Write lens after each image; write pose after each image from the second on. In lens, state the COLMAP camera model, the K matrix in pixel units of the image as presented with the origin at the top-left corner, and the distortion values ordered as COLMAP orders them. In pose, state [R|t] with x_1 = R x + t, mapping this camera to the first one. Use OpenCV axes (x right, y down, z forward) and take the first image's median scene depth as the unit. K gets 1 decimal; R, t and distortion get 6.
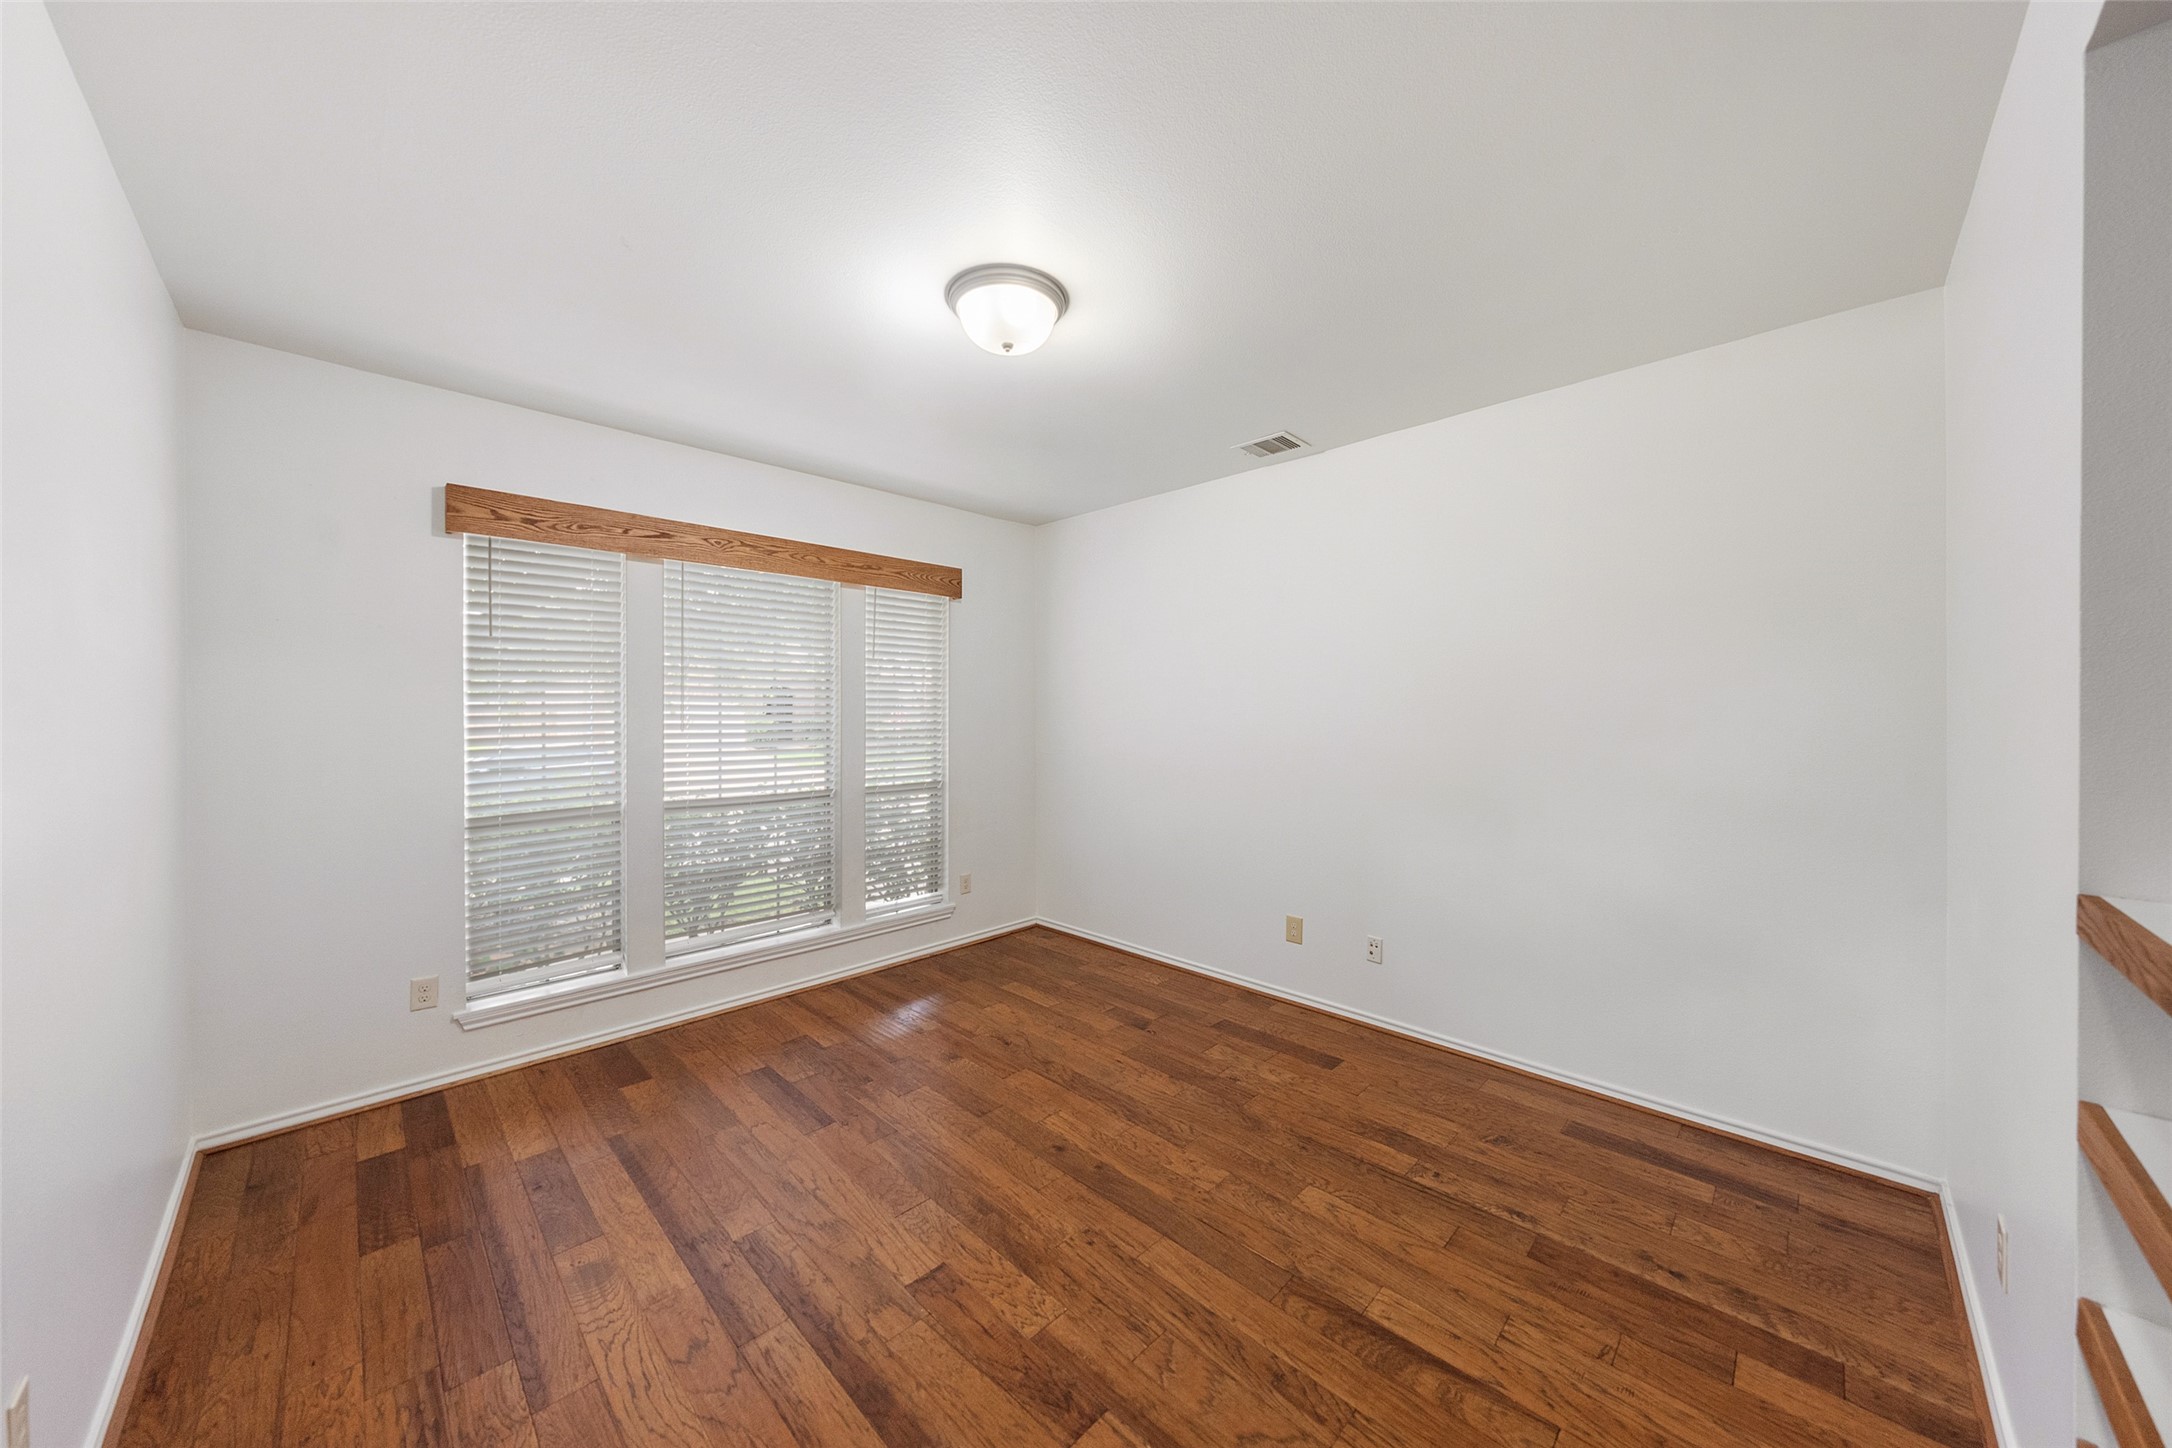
lens RADIAL K [[743.1, 0, 1087.9], [0, 743.1, 716.4], [0, 0, 1]] dist [-0.002866, 0.000018]
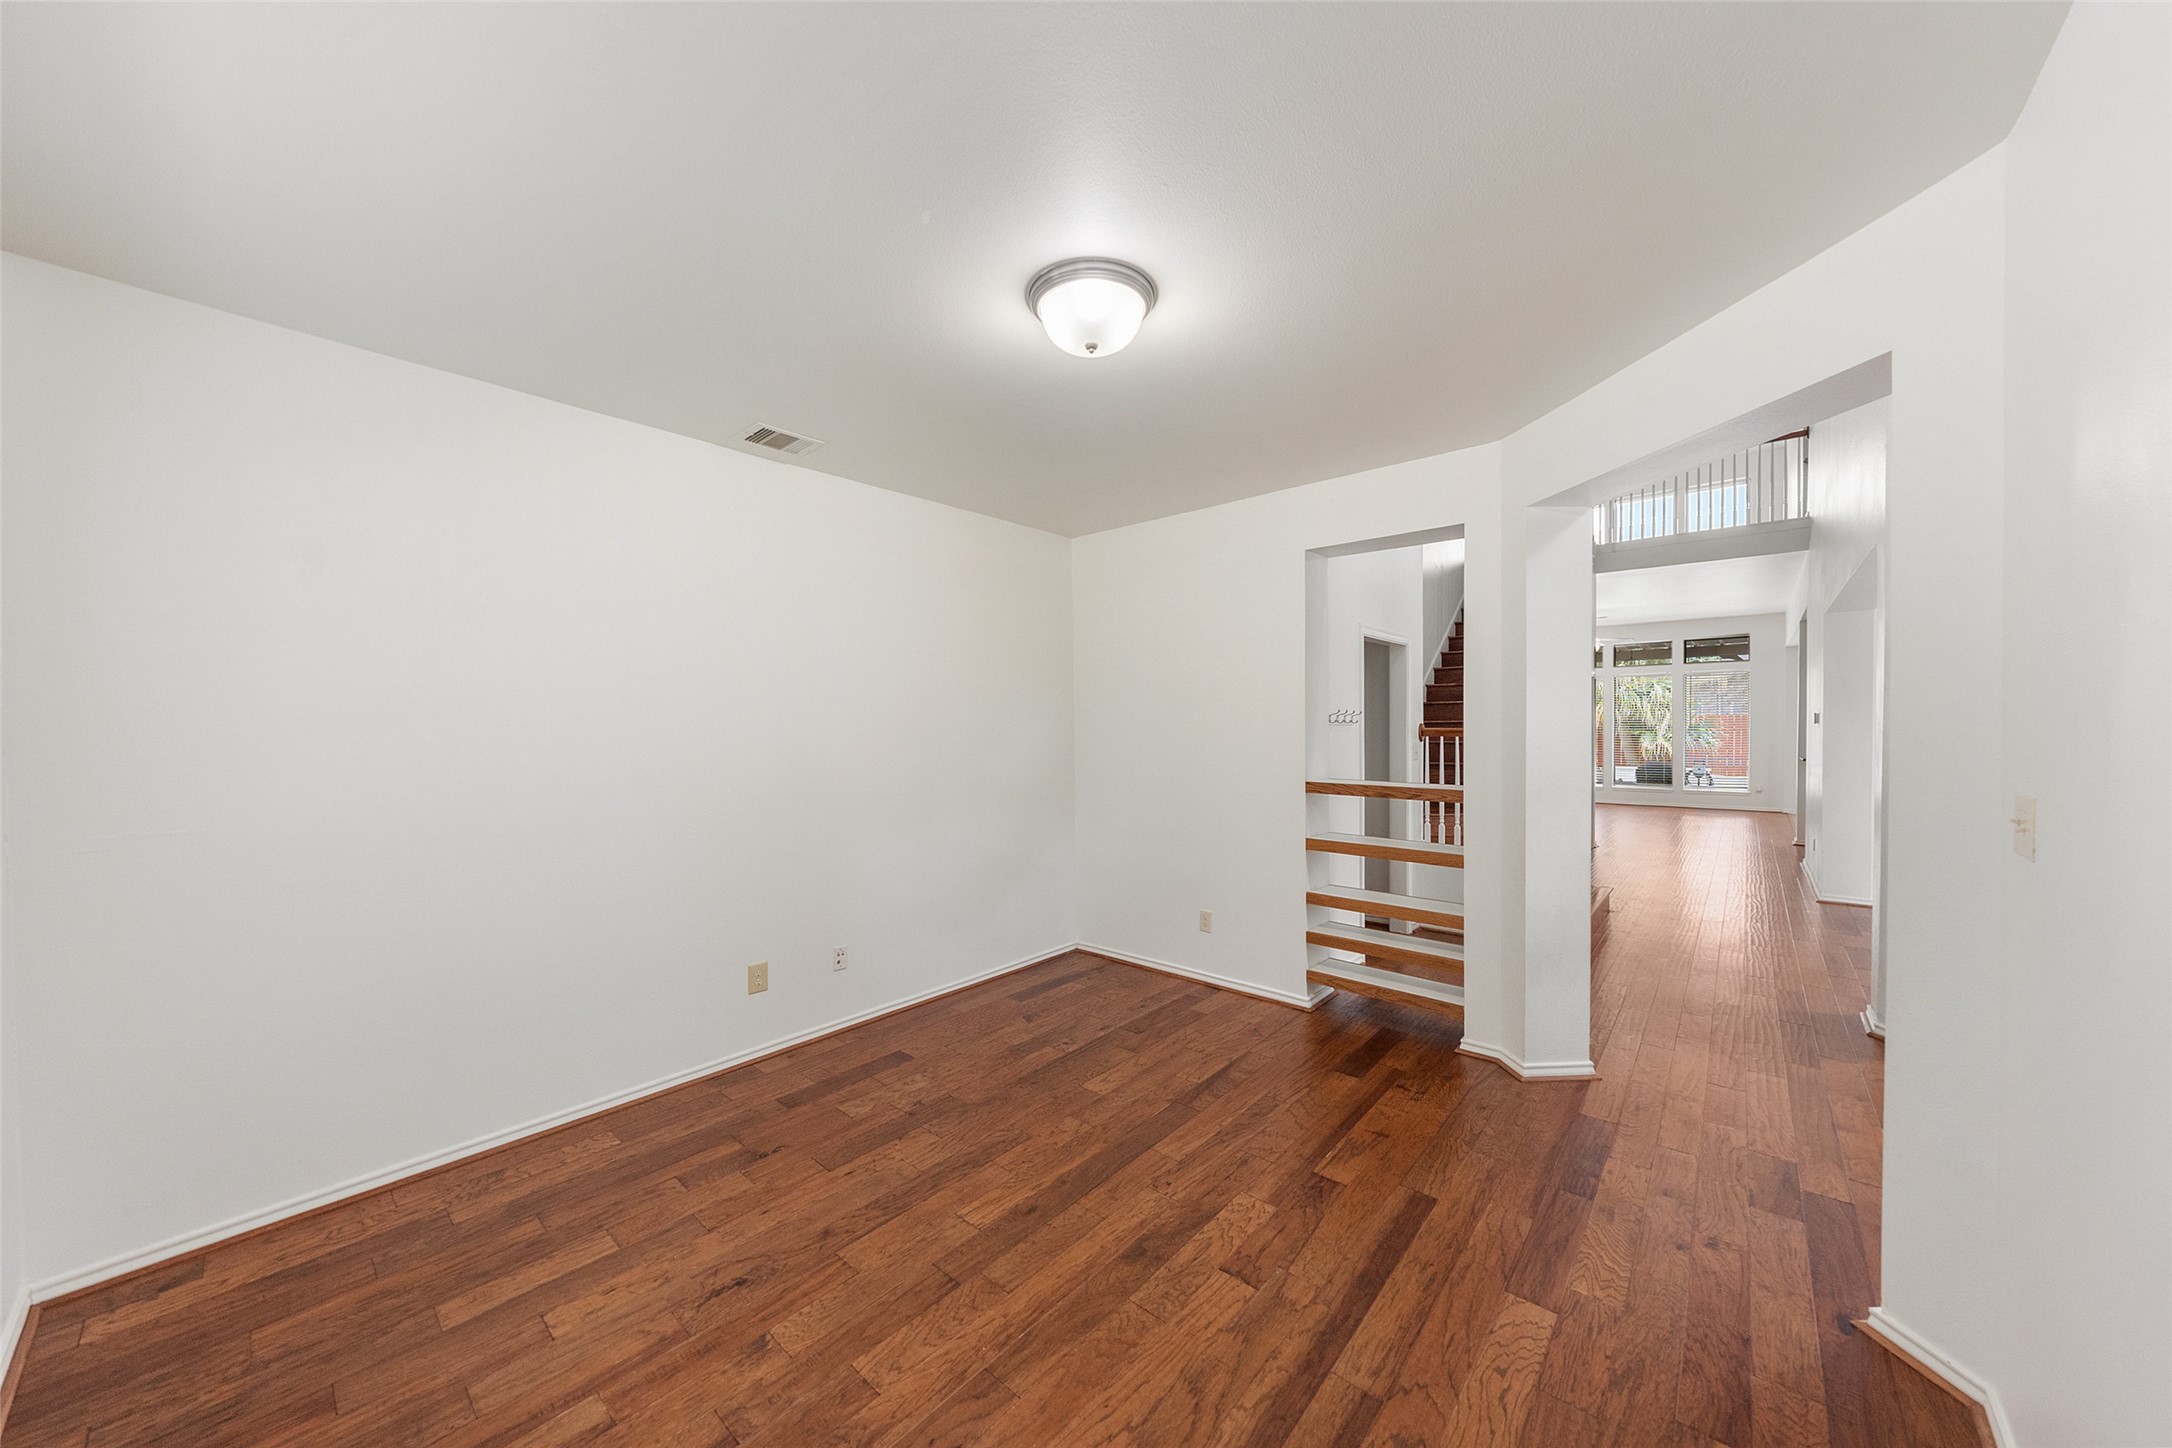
lens RADIAL K [[743.1, 0, 1088.5], [0, 743.1, 725.4], [0, 0, 1]] dist [-0.002866, 0.000018]
pose [[-0.053061, -0.002622, 0.998588, -1.048744], [0.014375, 0.999891, 0.003389, -0.024445], [-0.998488, 0.014535, -0.053017, 1.056769]]
